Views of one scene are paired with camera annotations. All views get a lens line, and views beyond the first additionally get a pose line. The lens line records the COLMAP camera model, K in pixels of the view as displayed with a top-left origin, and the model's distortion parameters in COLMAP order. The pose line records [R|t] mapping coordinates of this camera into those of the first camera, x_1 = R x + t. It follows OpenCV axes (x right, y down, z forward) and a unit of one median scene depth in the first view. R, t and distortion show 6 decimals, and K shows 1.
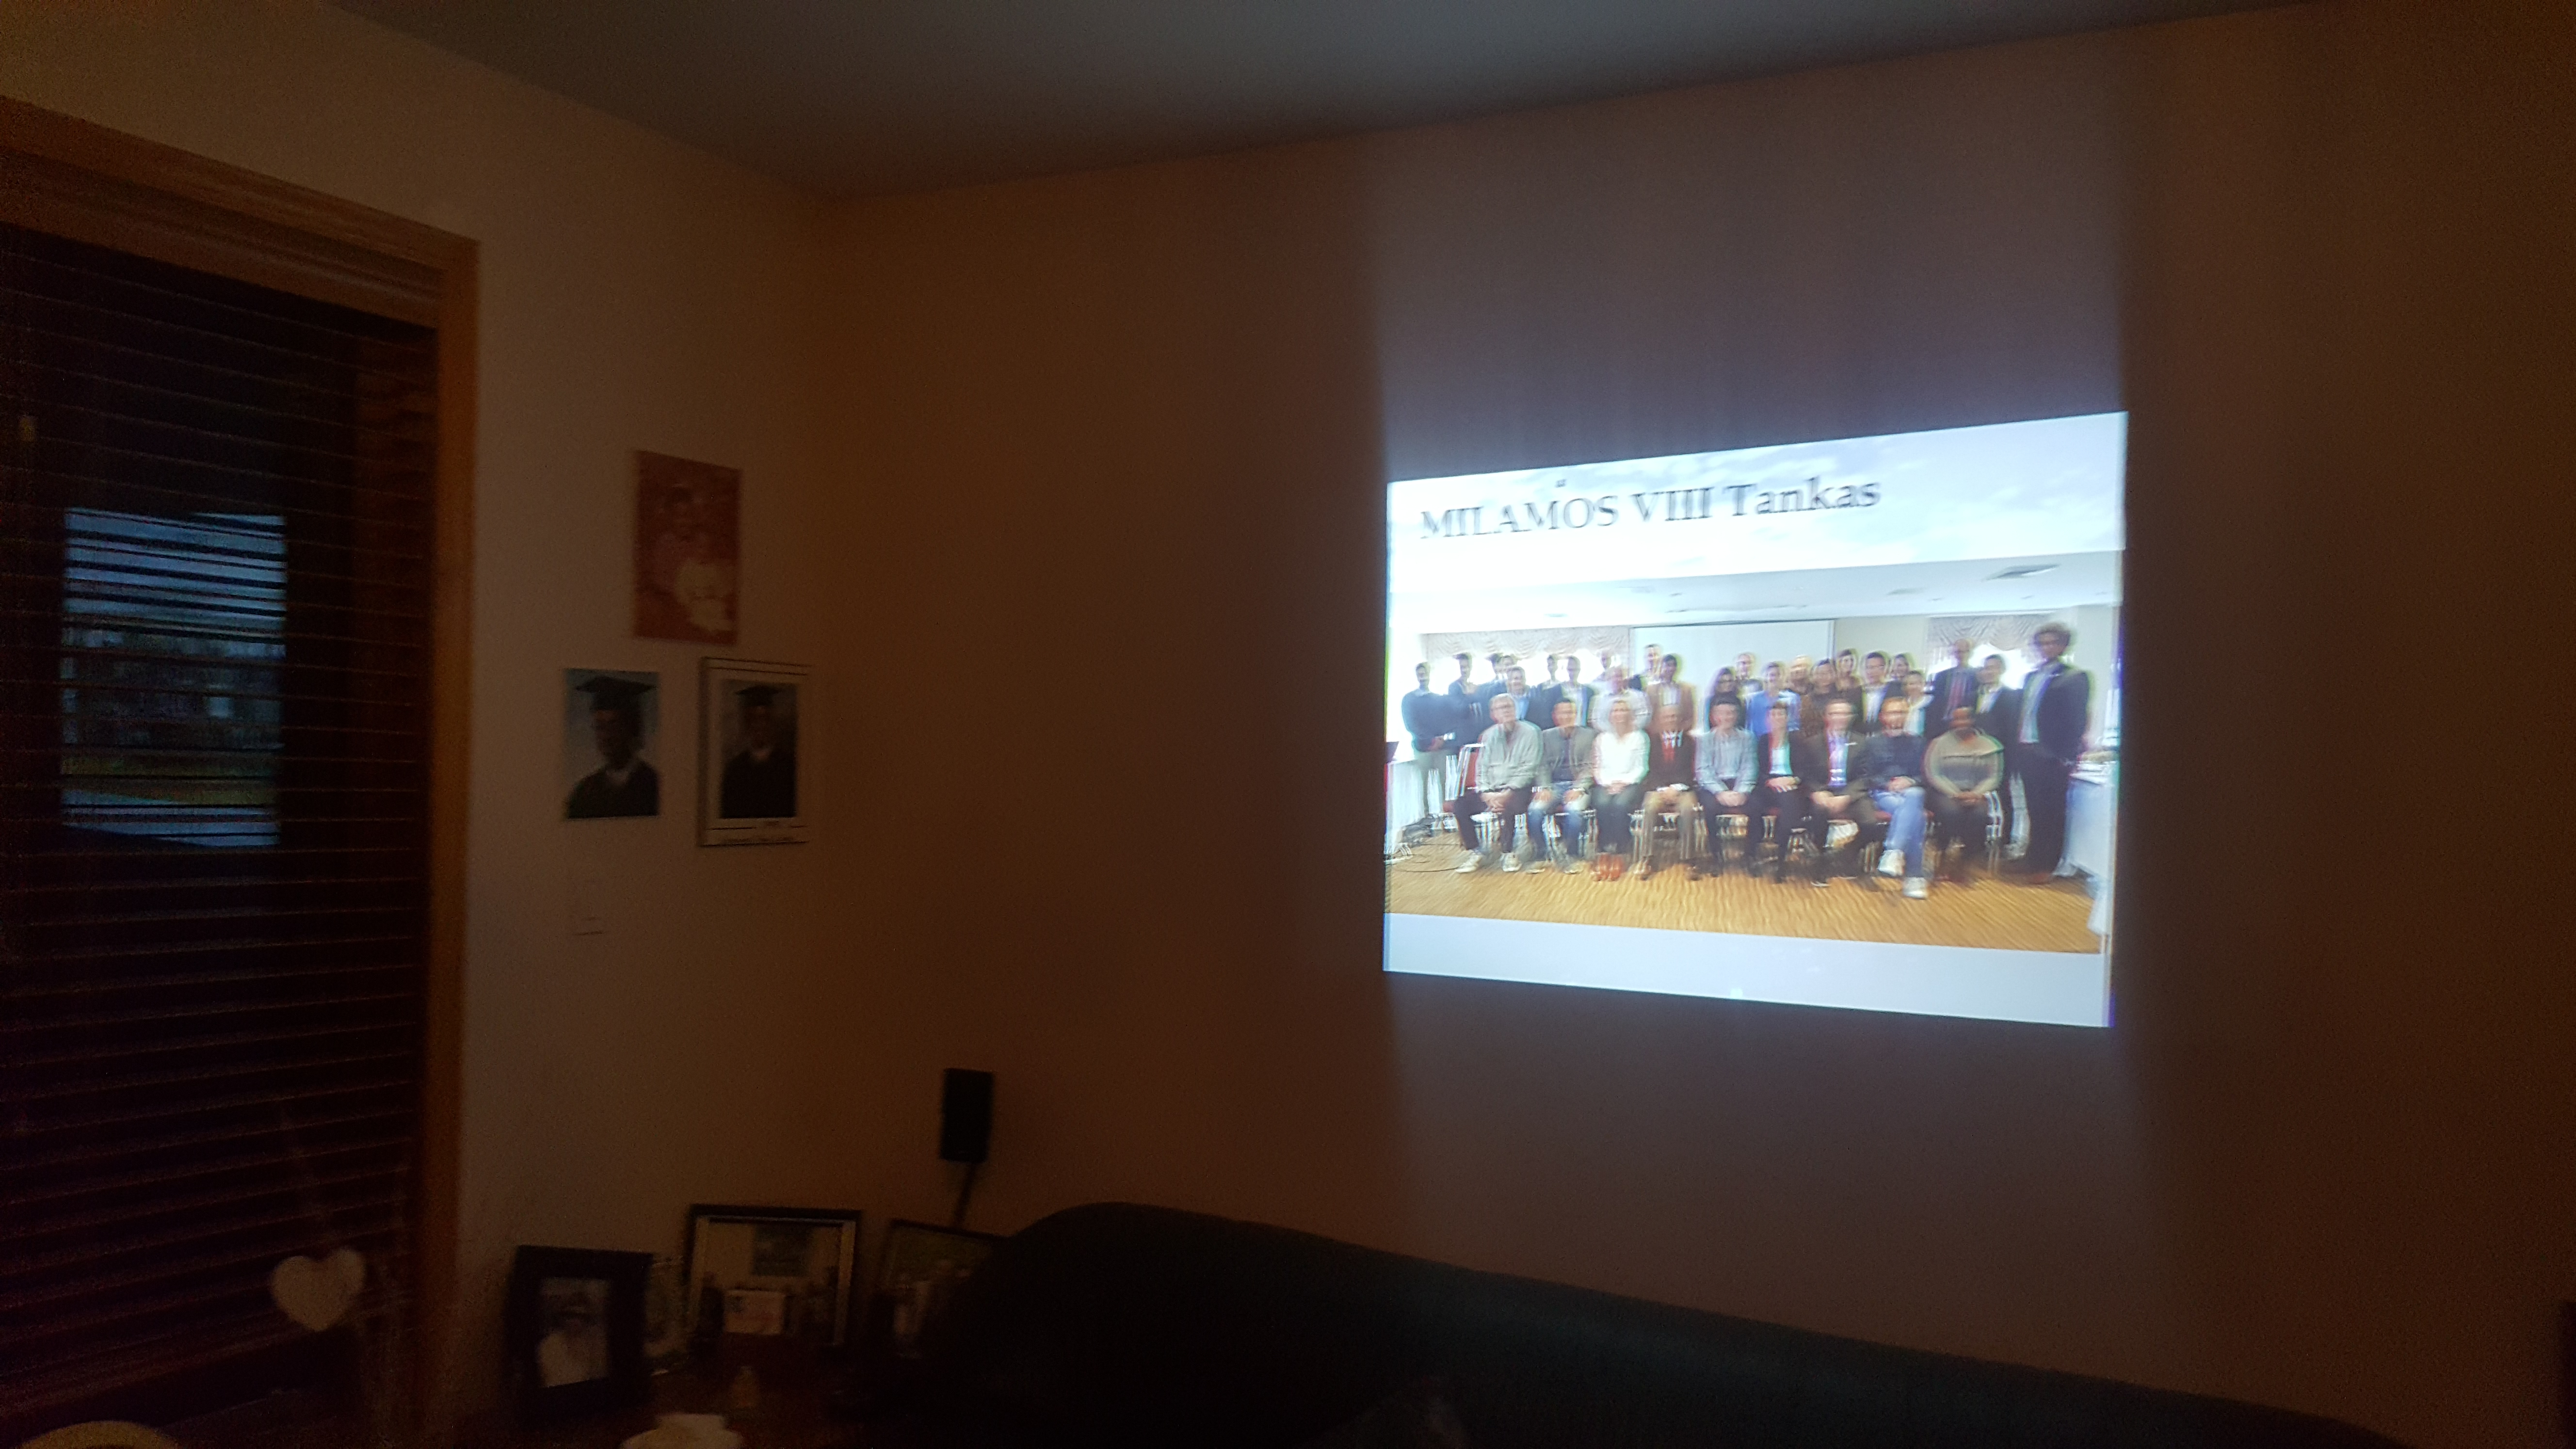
lens RADIAL K [[1881.8, 0, 1280.7], [0, 1881.8, 812.6], [0, 0, 1]] dist [-0.007359, -0.007131]
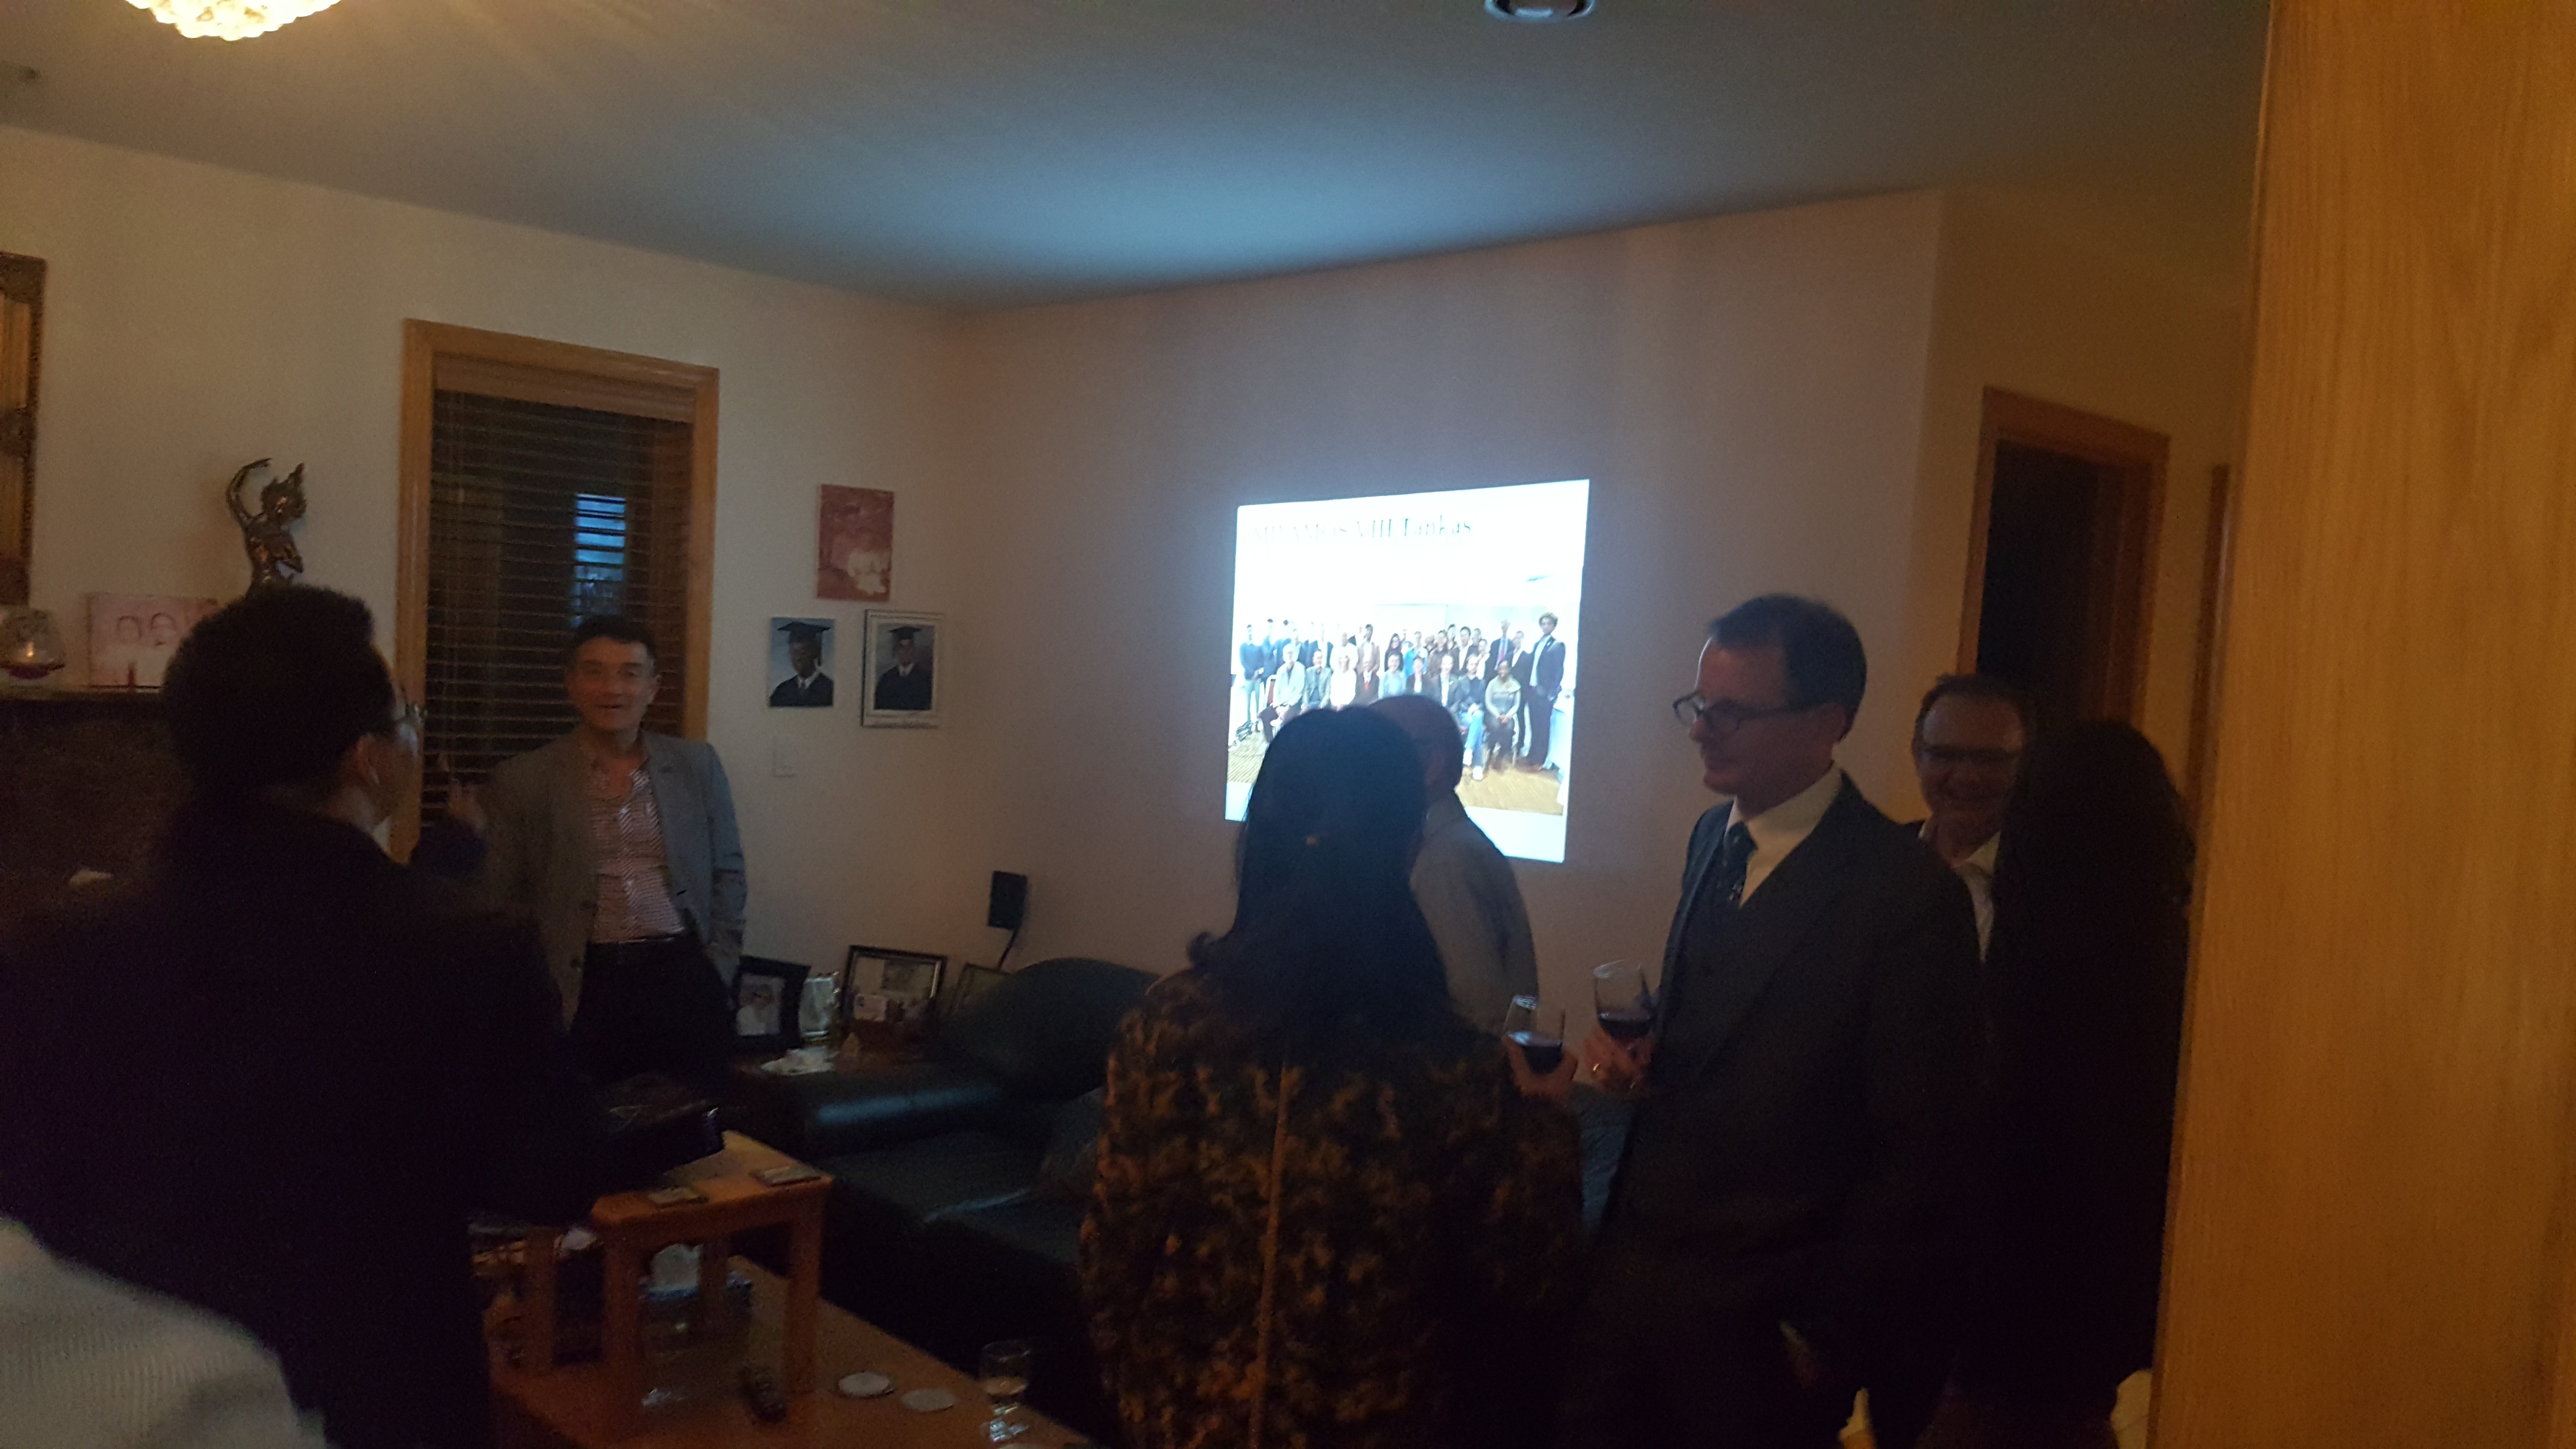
lens RADIAL K [[1785.5, 0, 1287.4], [0, 1785.5, 783.9], [0, 0, 1]] dist [-0.000175, -0.060564]
pose [[0.969835, 0.039395, -0.240557, 0.496127], [-0.030614, 0.998725, 0.040134, -0.006481], [0.241831, -0.031559, 0.969805, -0.479778]]
